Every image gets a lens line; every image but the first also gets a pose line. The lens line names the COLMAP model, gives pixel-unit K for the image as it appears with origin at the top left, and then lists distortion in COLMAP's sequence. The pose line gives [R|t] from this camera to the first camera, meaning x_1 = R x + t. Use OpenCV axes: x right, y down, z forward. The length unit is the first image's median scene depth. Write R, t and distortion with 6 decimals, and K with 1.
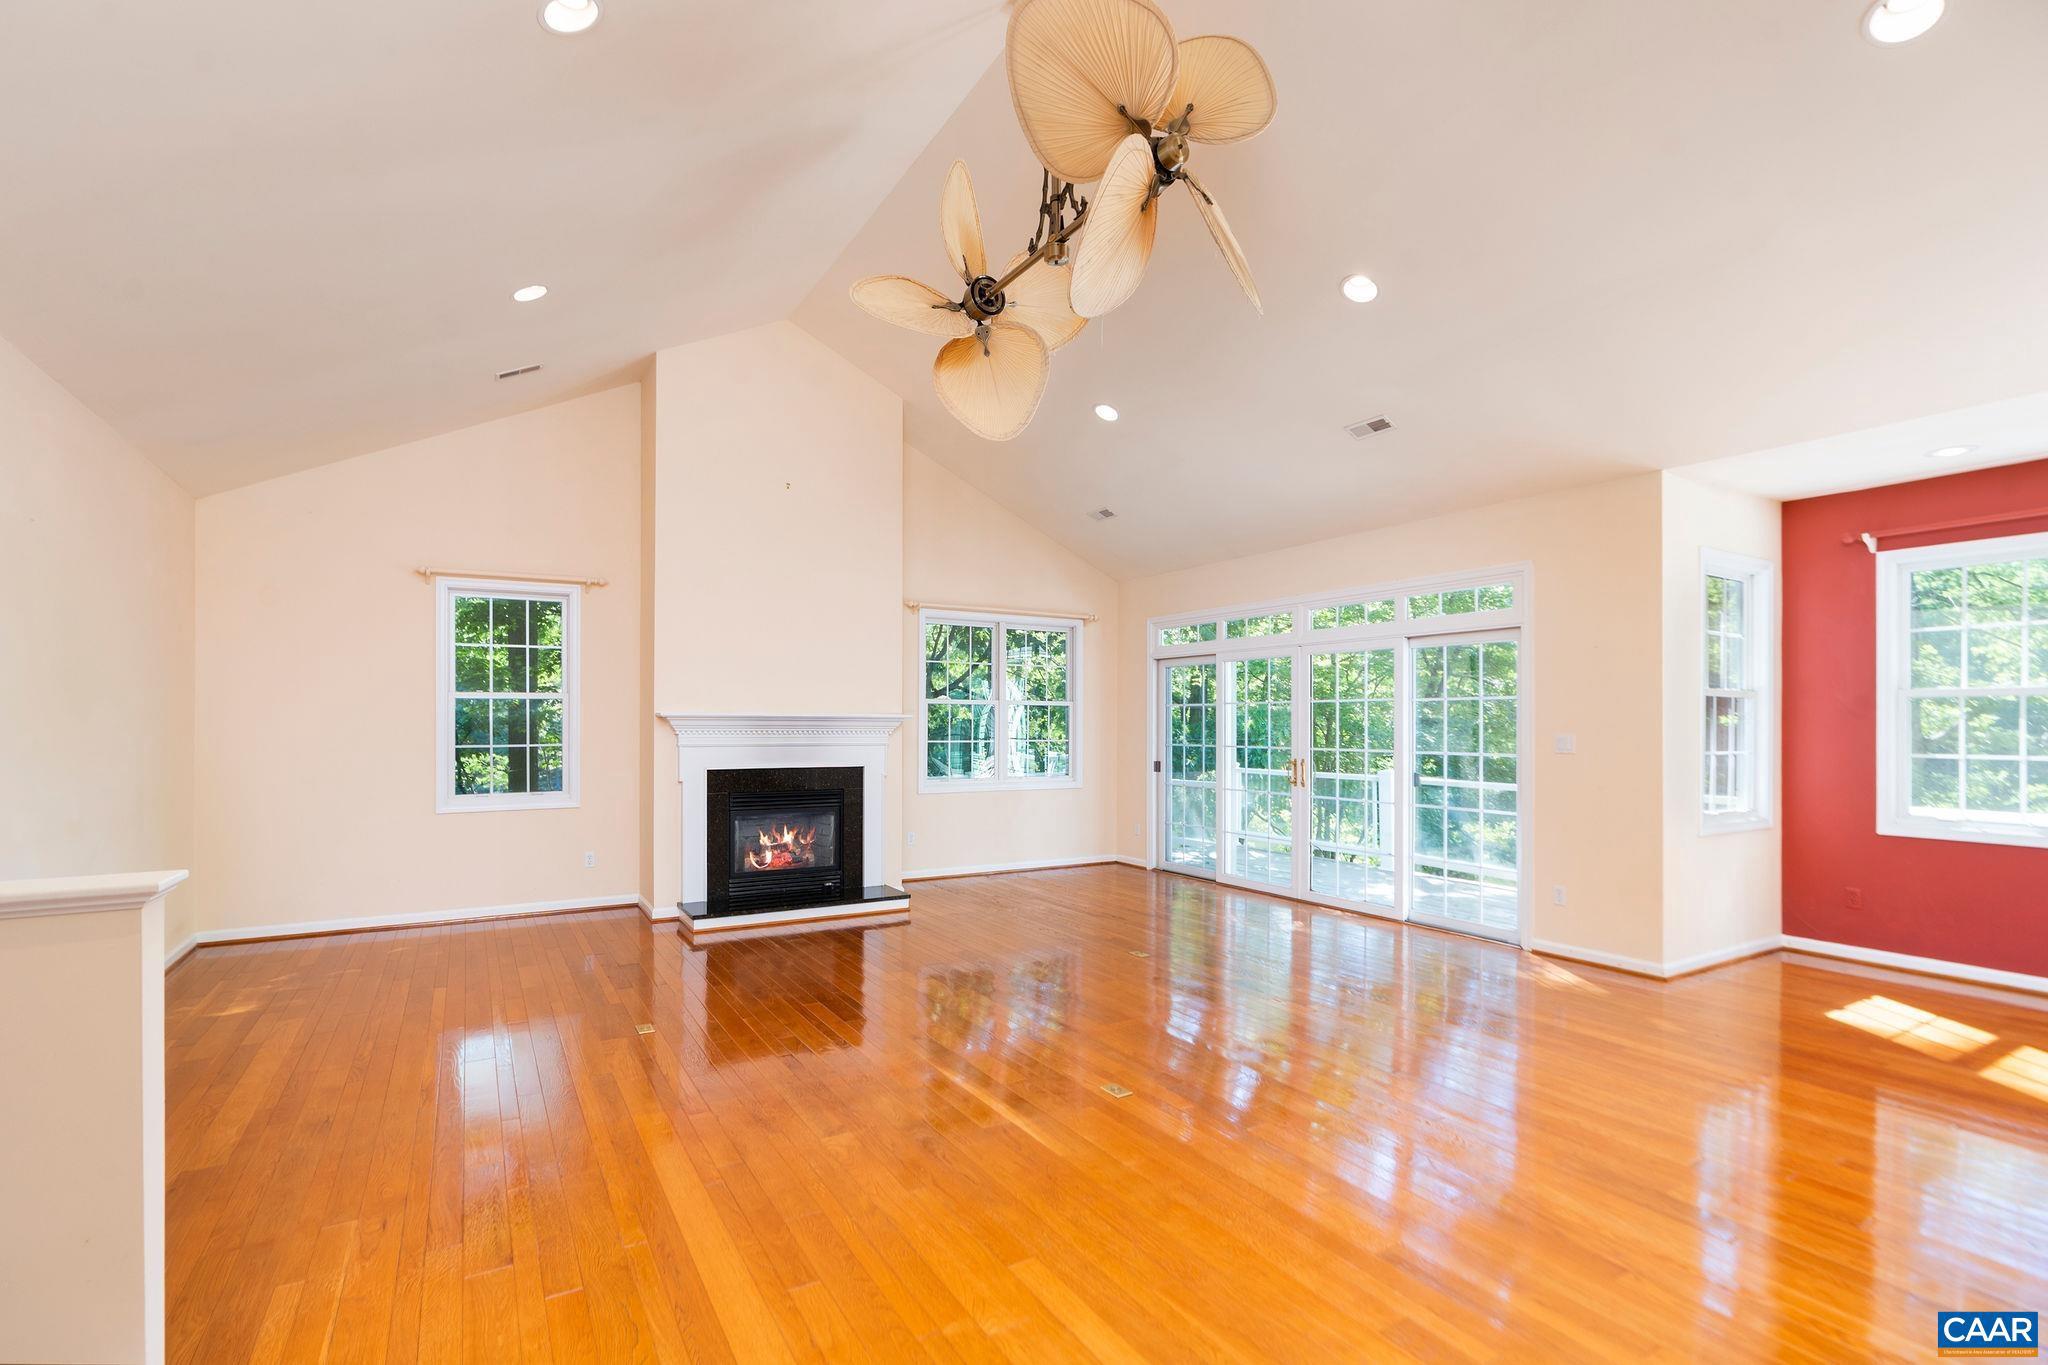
lens RADIAL K [[952.5, 0, 1034.8], [0, 952.5, 693.1], [0, 0, 1]] dist [0.000254, 0.000266]
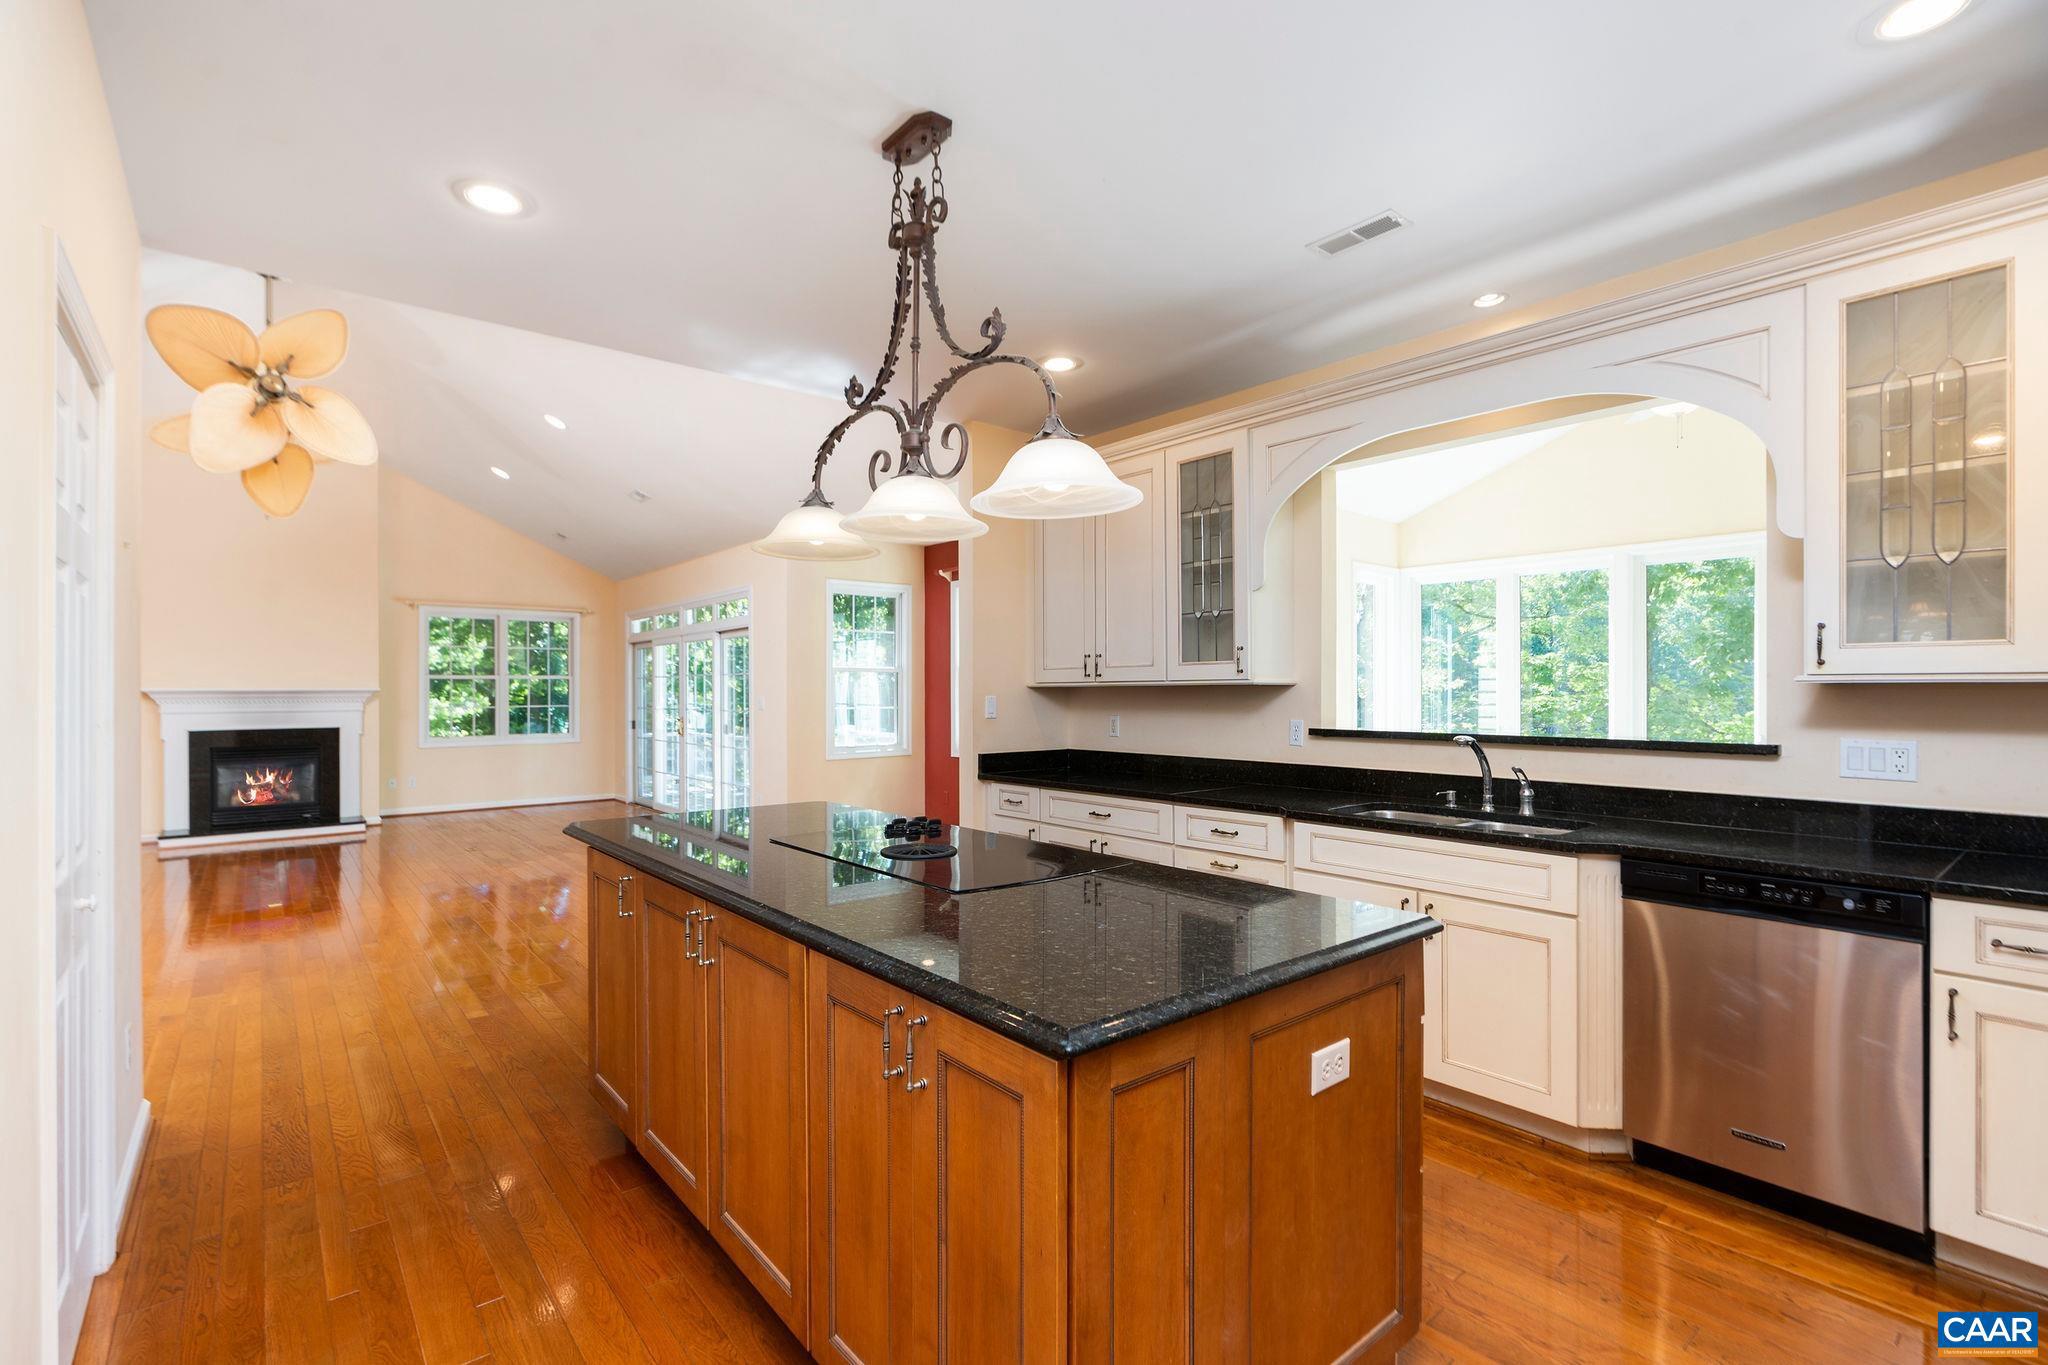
lens RADIAL K [[952.5, 0, 1016.2], [0, 952.5, 687.6], [0, 0, 1]] dist [0.000254, 0.000266]
pose [[0.992417, -0.010201, 0.122491, 0.637720], [0.006289, 0.999459, 0.032288, -0.017487], [-0.122754, -0.031273, 0.991944, -0.482340]]
